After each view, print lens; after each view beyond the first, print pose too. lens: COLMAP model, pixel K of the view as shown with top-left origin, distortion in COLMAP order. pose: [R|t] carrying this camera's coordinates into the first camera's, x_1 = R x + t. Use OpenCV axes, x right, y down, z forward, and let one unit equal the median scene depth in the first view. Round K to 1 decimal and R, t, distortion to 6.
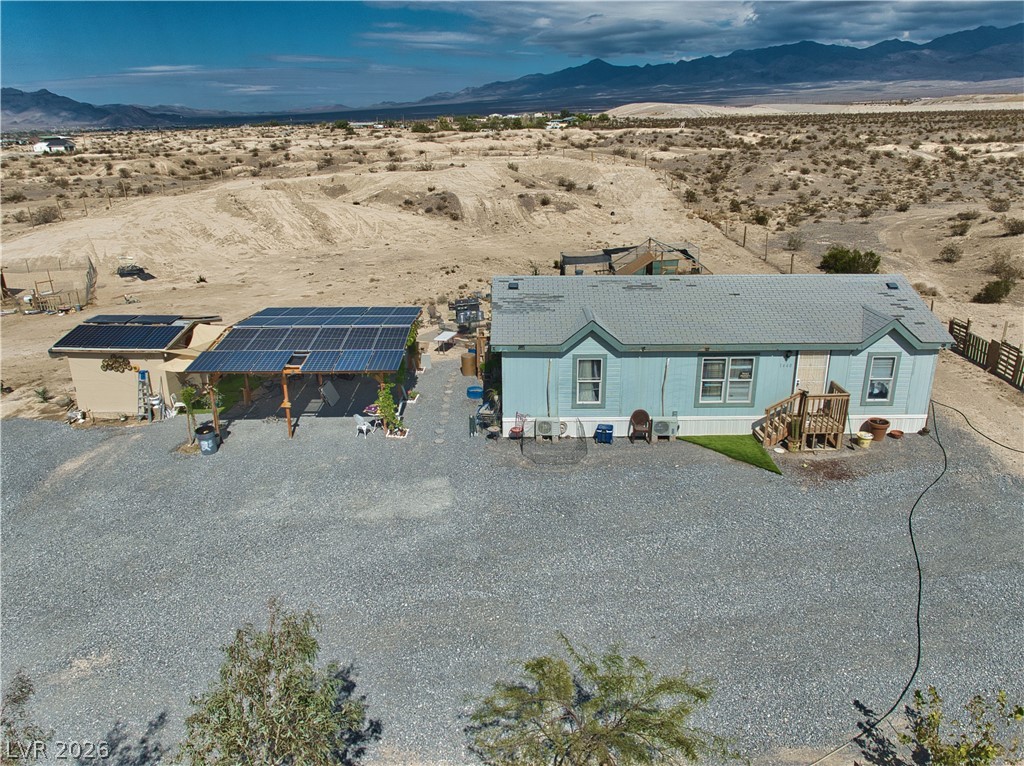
lens RADIAL K [[744.1, 0, 514.1], [0, 744.1, 412.1], [0, 0, 1]] dist [-0.035880, -0.005029]
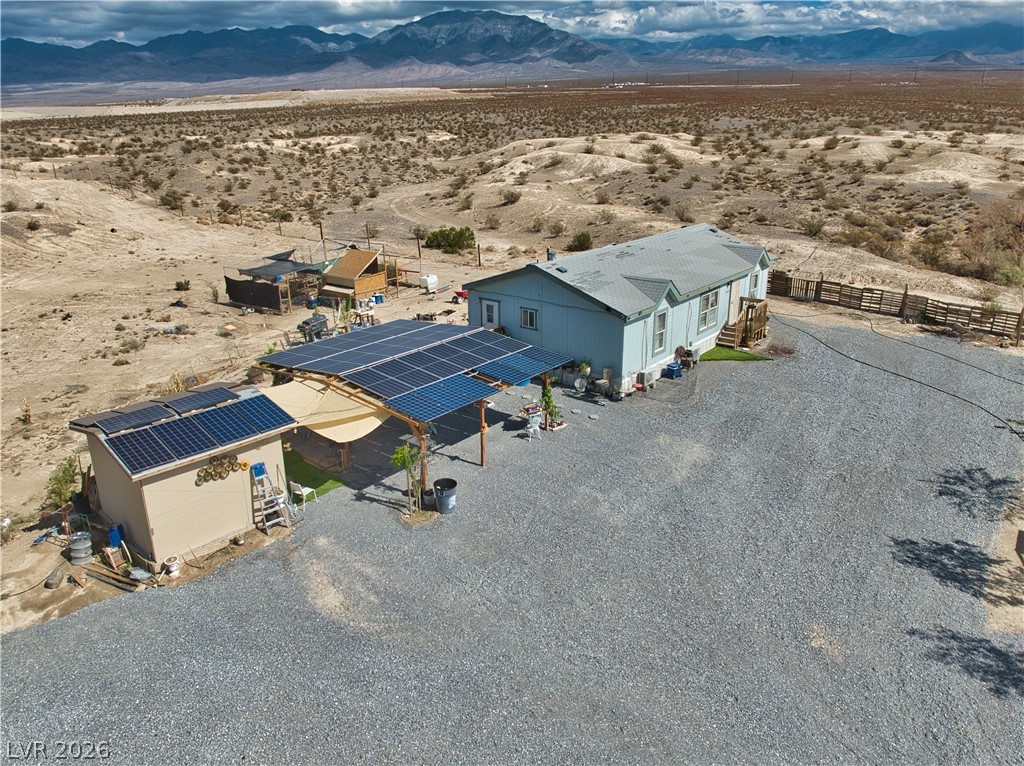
lens RADIAL K [[739.8, 0, 514.4], [0, 739.8, 420.9], [0, 0, 1]] dist [-0.034111, -0.003013]
pose [[0.622872, -0.295934, 0.724192, -0.272022], [0.288076, 0.947410, 0.139378, -0.039540], [-0.727353, 0.121808, 0.675367, 0.103763]]
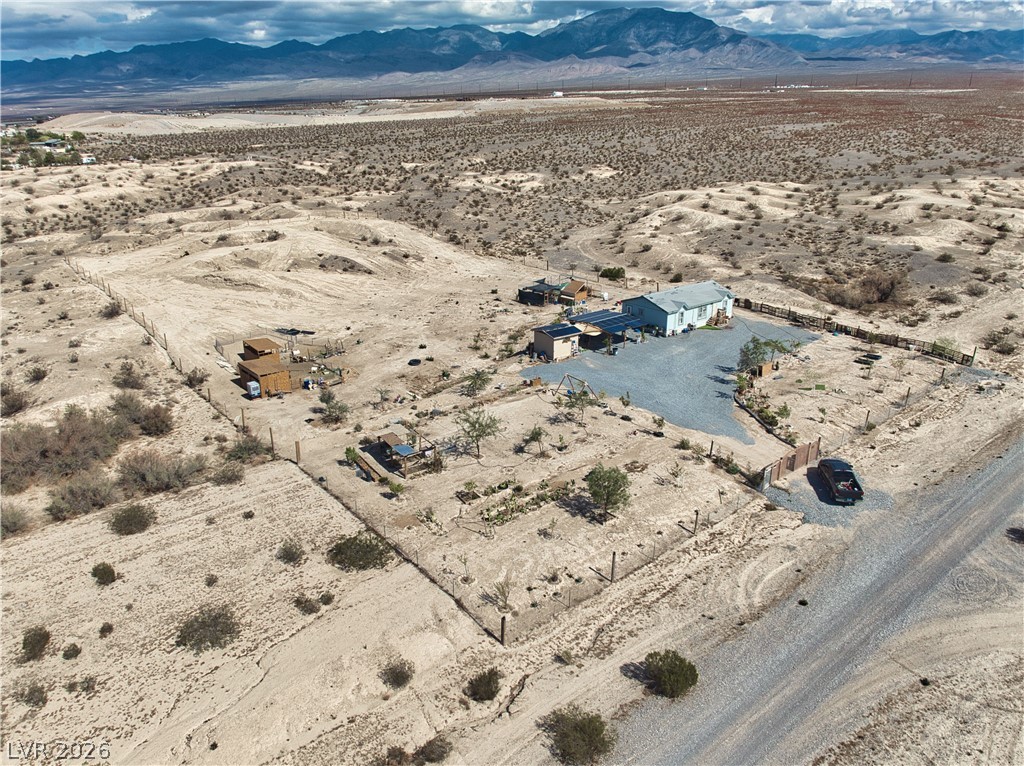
lens RADIAL K [[739.8, 0, 514.4], [0, 739.8, 420.9], [0, 0, 1]] dist [-0.034111, -0.003013]
pose [[0.763168, -0.245819, 0.597618, -0.859532], [0.236571, 0.966898, 0.095610, -0.027517], [-0.601339, 0.068412, 0.796060, -0.438423]]
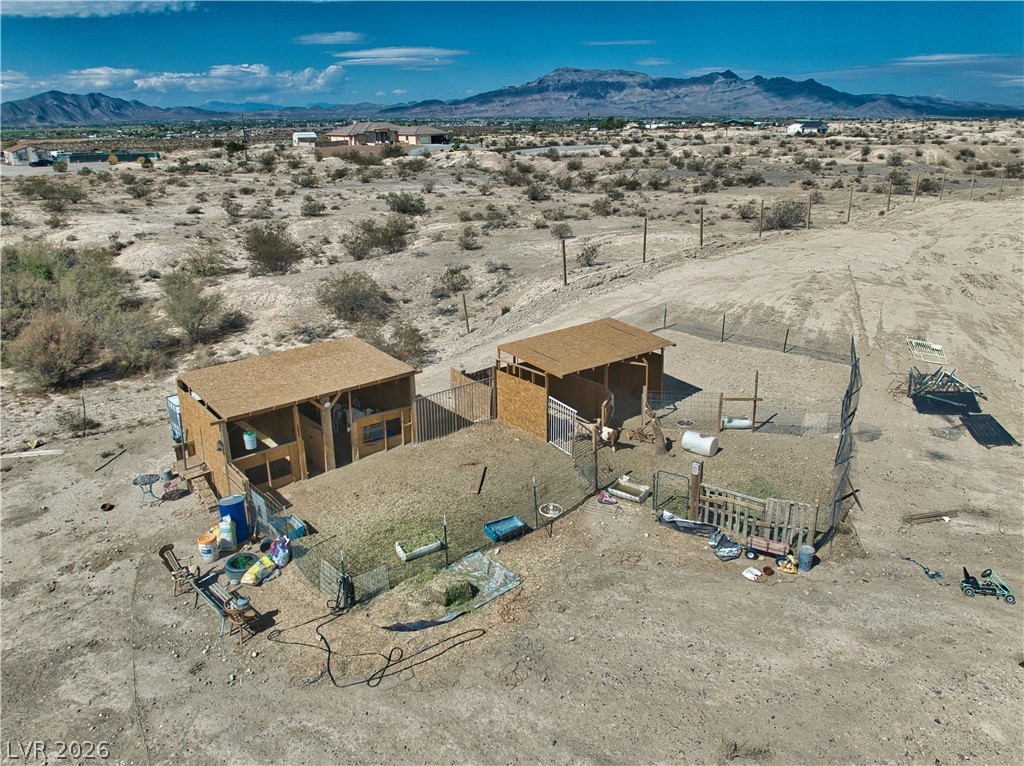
lens RADIAL K [[744.1, 0, 514.1], [0, 744.1, 412.1], [0, 0, 1]] dist [-0.035880, -0.005029]
pose [[0.631471, 0.292539, -0.718098, -0.276492], [-0.284412, 0.948938, 0.136477, -0.125481], [0.721356, 0.118055, 0.682429, 0.410661]]
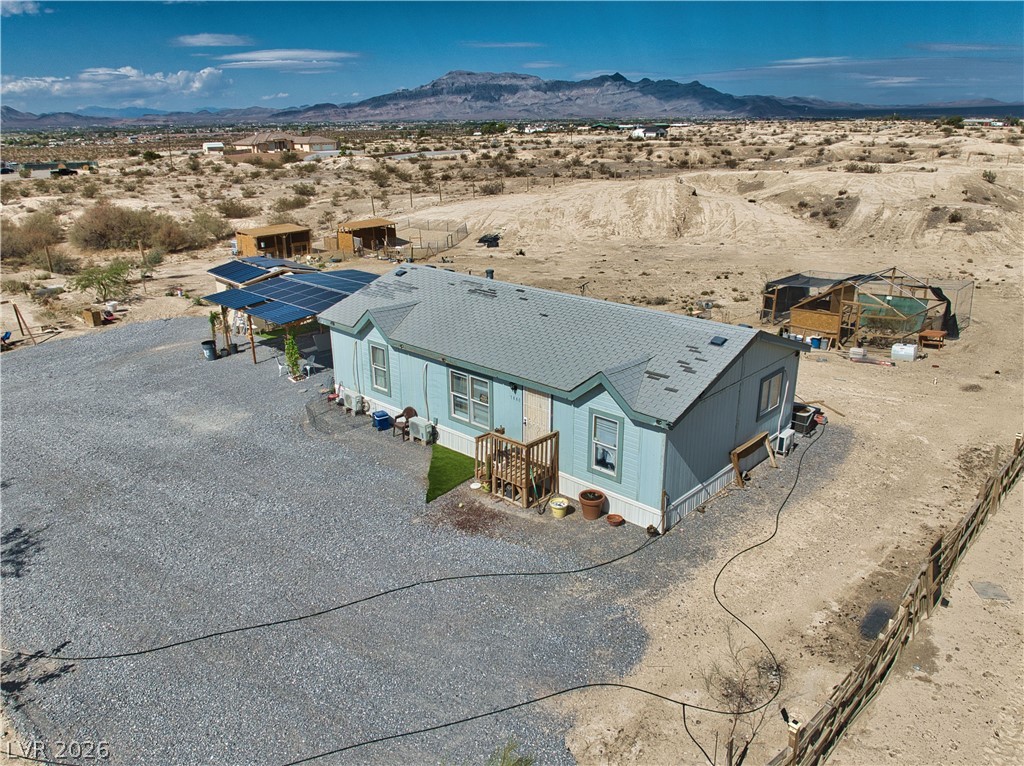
lens RADIAL K [[744.1, 0, 514.1], [0, 744.1, 412.1], [0, 0, 1]] dist [-0.035880, -0.005029]
pose [[0.726980, 0.255600, -0.637313, 0.259257], [-0.249630, 0.963010, 0.101472, -0.037989], [0.639675, 0.085324, 0.763895, 0.090184]]
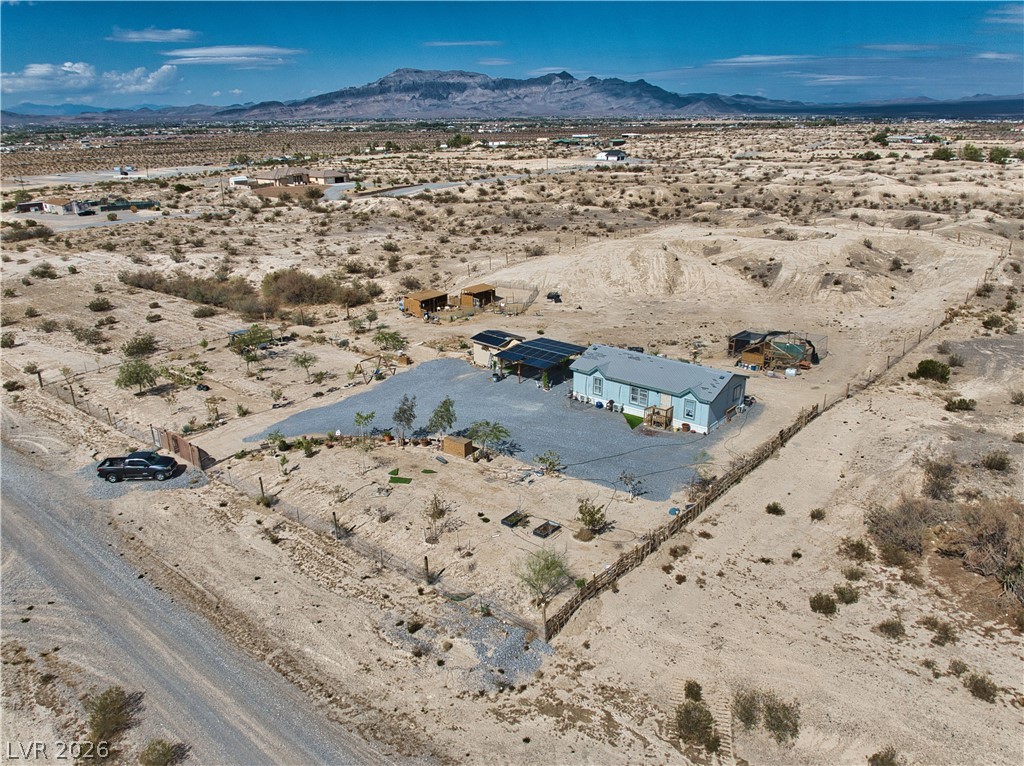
lens RADIAL K [[739.8, 0, 514.4], [0, 739.8, 420.9], [0, 0, 1]] dist [-0.034111, -0.003013]
pose [[0.770772, 0.248472, -0.586662, 0.443132], [-0.234570, 0.966807, 0.101292, -0.035390], [0.592357, 0.059540, 0.803472, -0.424380]]
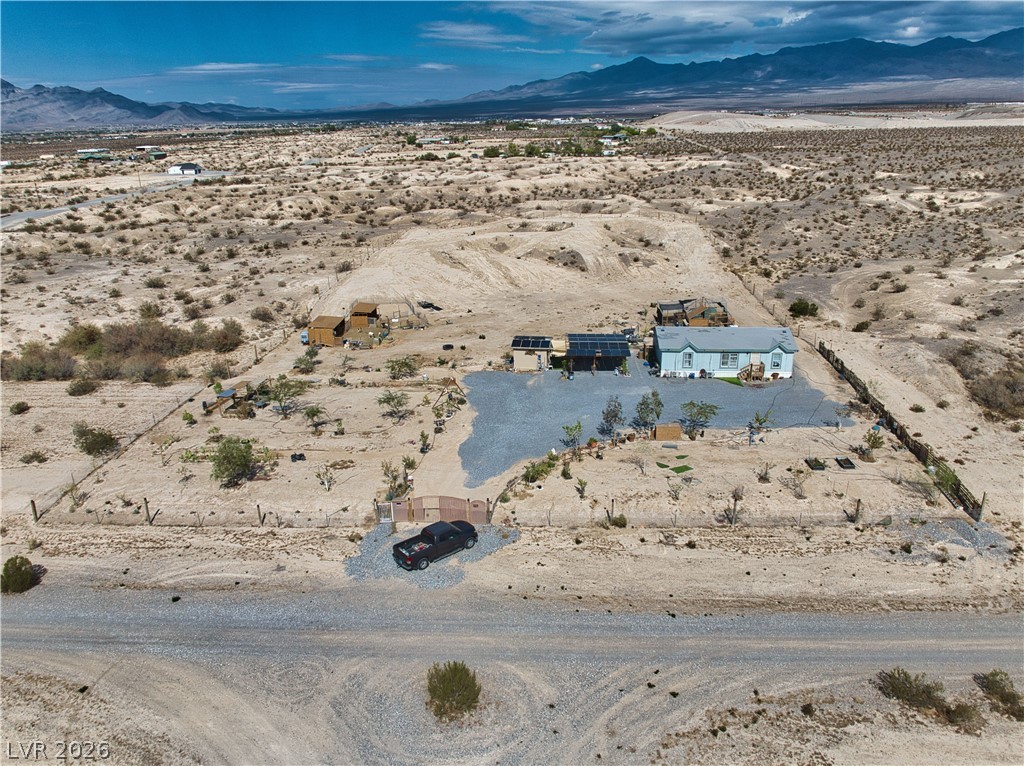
lens RADIAL K [[739.8, 0, 514.4], [0, 739.8, 420.9], [0, 0, 1]] dist [-0.034111, -0.003013]
pose [[0.998622, 0.019405, -0.048756, -0.142499], [-0.018683, 0.999710, 0.015225, 0.054707], [0.049037, -0.014293, 0.998695, -0.658782]]
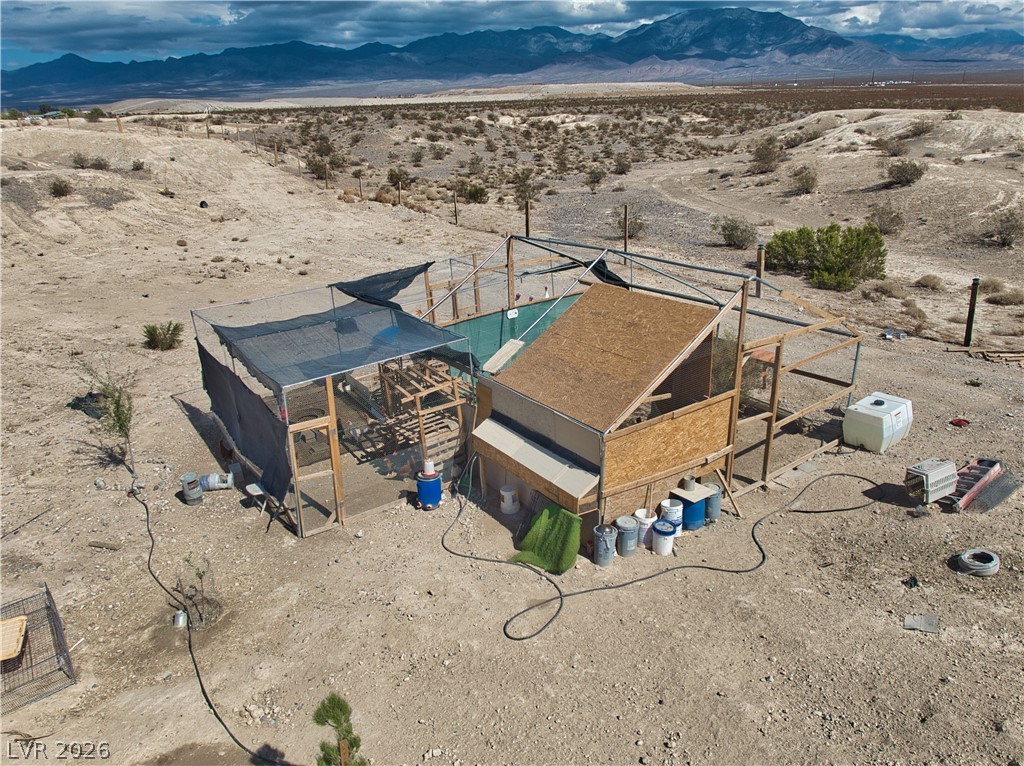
lens RADIAL K [[739.8, 0, 514.4], [0, 739.8, 420.9], [0, 0, 1]] dist [-0.034111, -0.003013]
pose [[0.822849, -0.212378, 0.527081, 0.003772], [0.205626, 0.975961, 0.072235, -0.109447], [-0.529752, 0.048943, 0.846739, 0.449832]]
